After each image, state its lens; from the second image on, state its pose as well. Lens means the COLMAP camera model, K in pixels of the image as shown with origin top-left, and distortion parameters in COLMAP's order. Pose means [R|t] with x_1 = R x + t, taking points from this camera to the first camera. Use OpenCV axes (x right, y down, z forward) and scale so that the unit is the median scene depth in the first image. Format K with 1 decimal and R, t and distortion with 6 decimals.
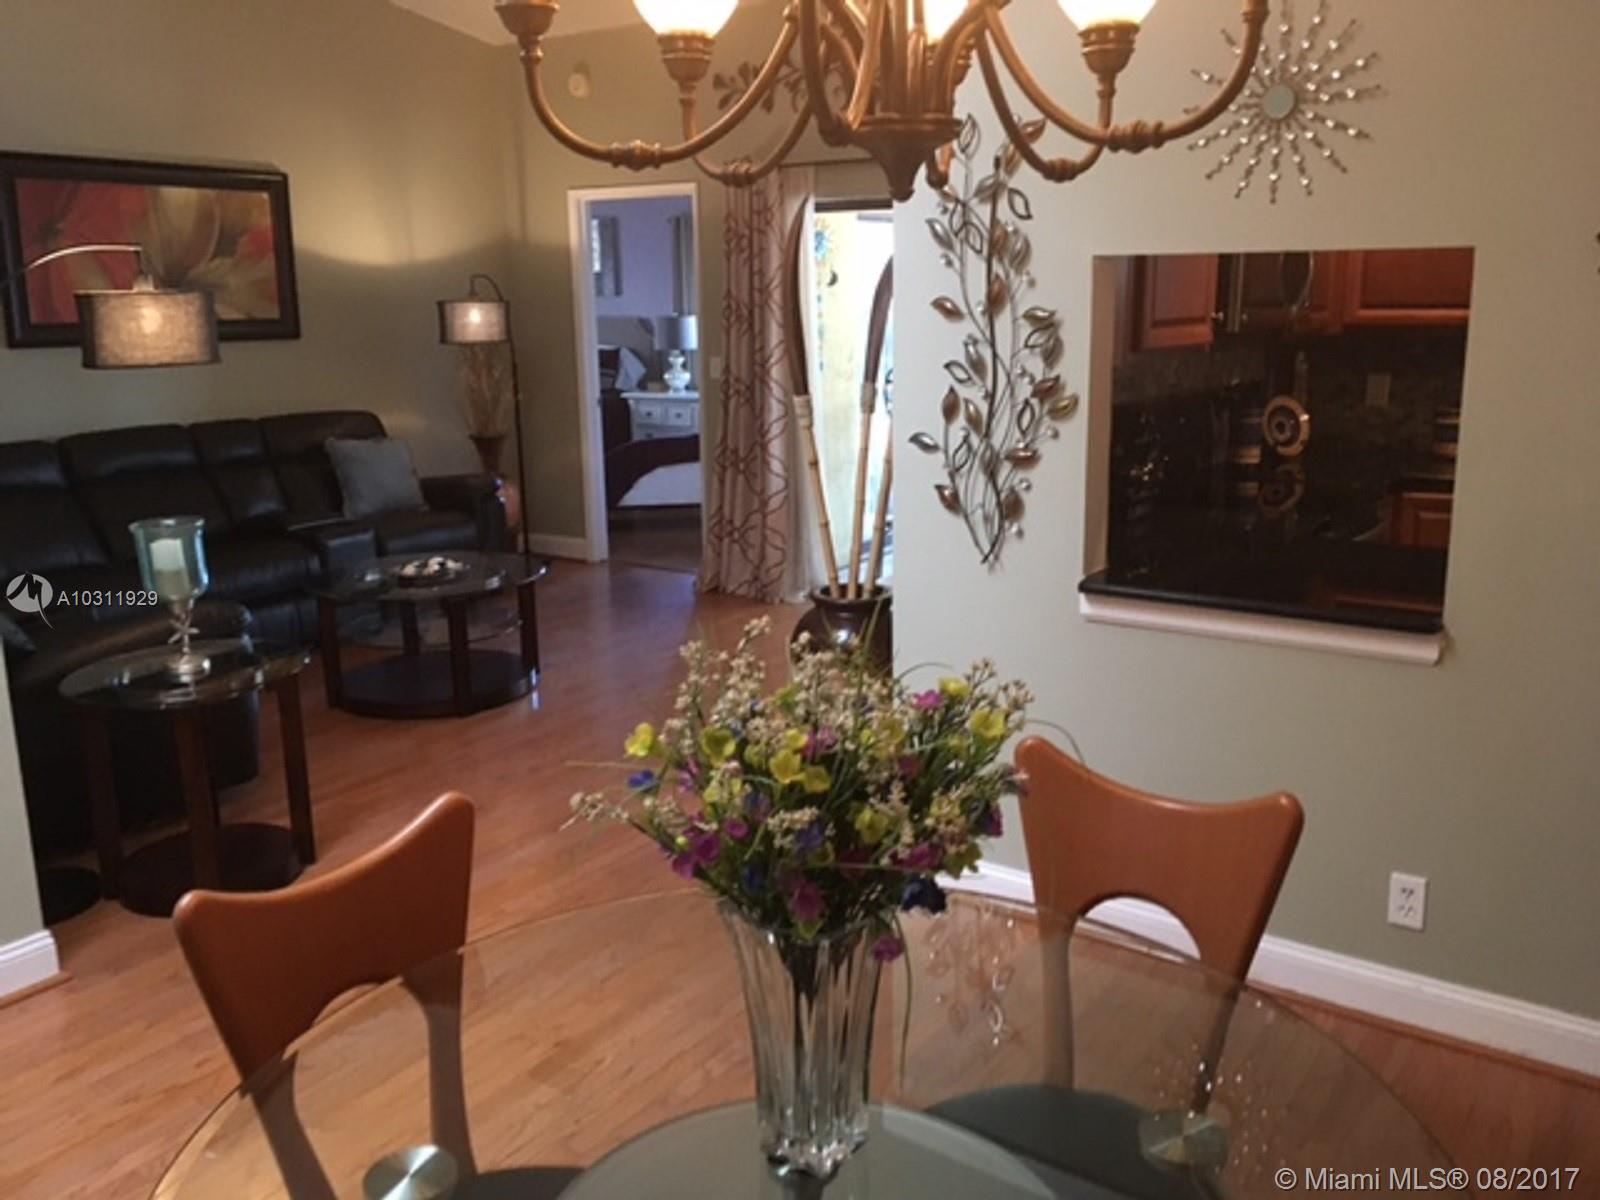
lens RADIAL K [[1370.5, 0, 797.5], [0, 1370.5, 609.2], [0, 0, 1]] dist [0.068462, -0.080097]
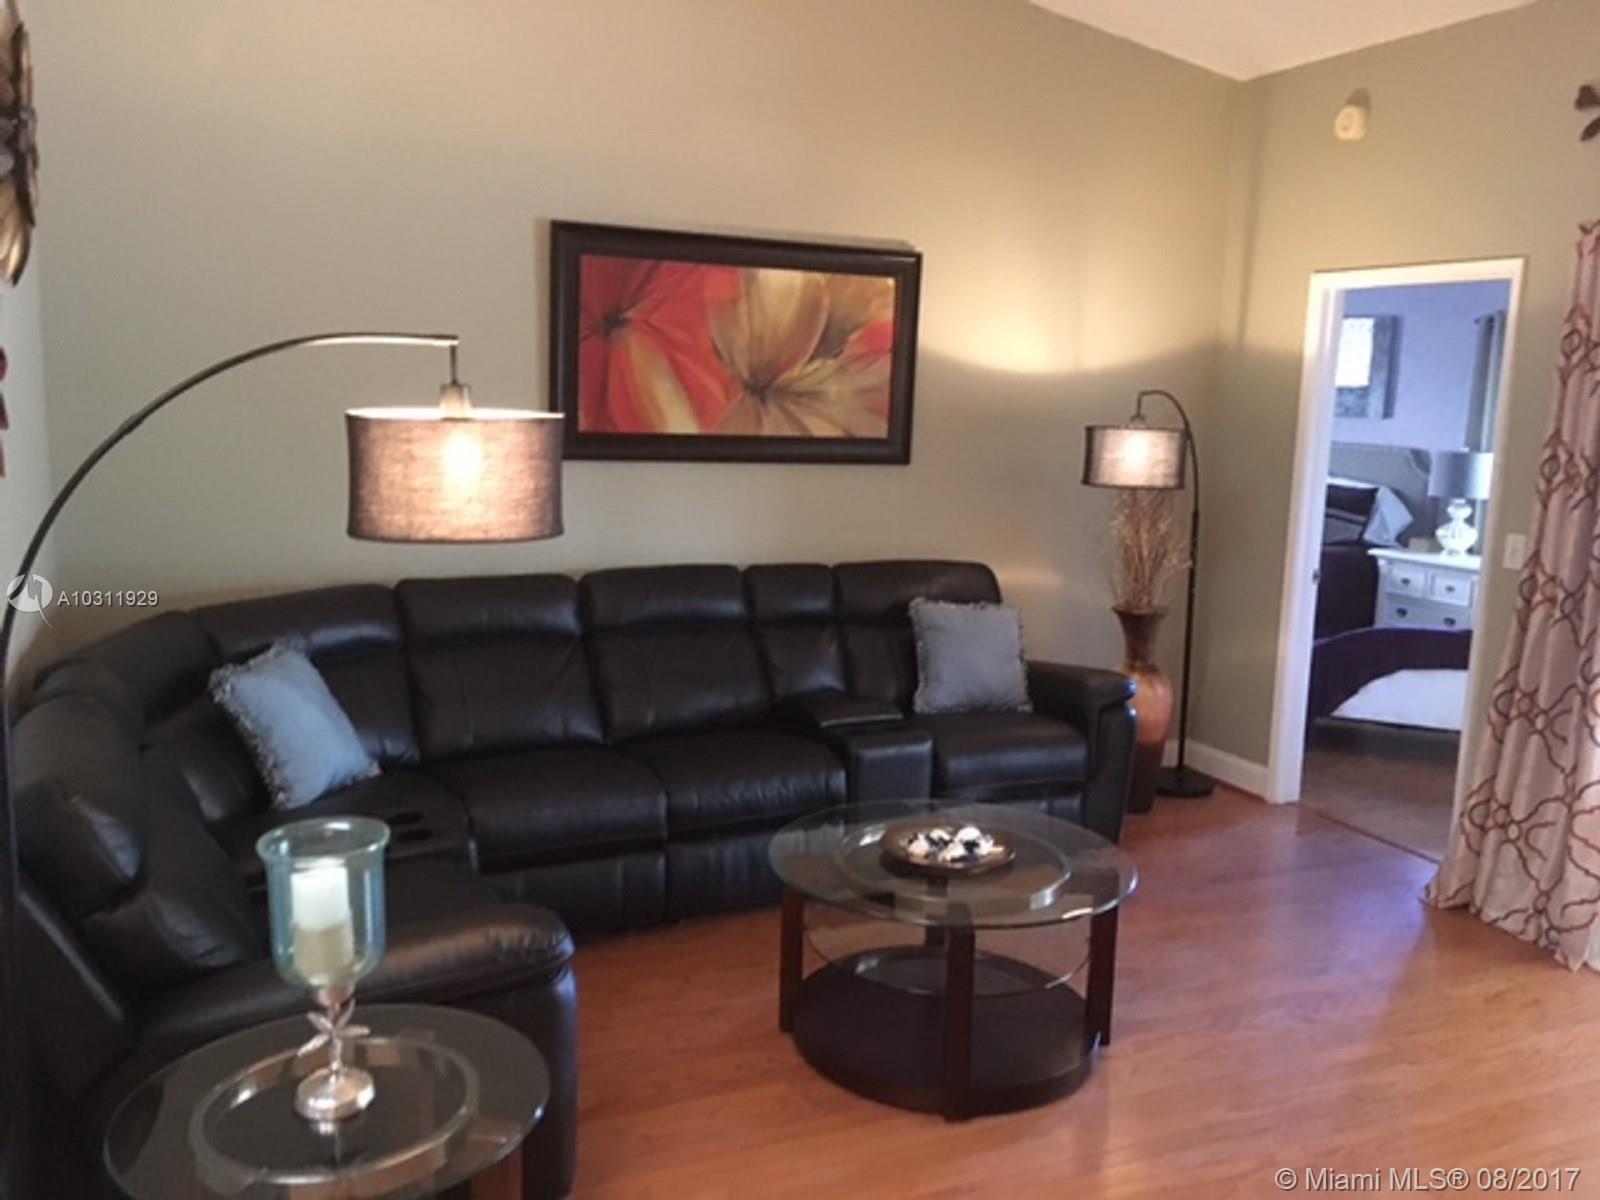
lens RADIAL K [[1370.5, 0, 794.4], [0, 1370.5, 599.9], [0, 0, 1]] dist [0.068462, -0.080097]
pose [[0.853138, 0.121720, -0.507287, -0.017432], [-0.159713, 0.986649, -0.031861, -0.086350], [0.496637, 0.108203, 0.861188, 0.317874]]
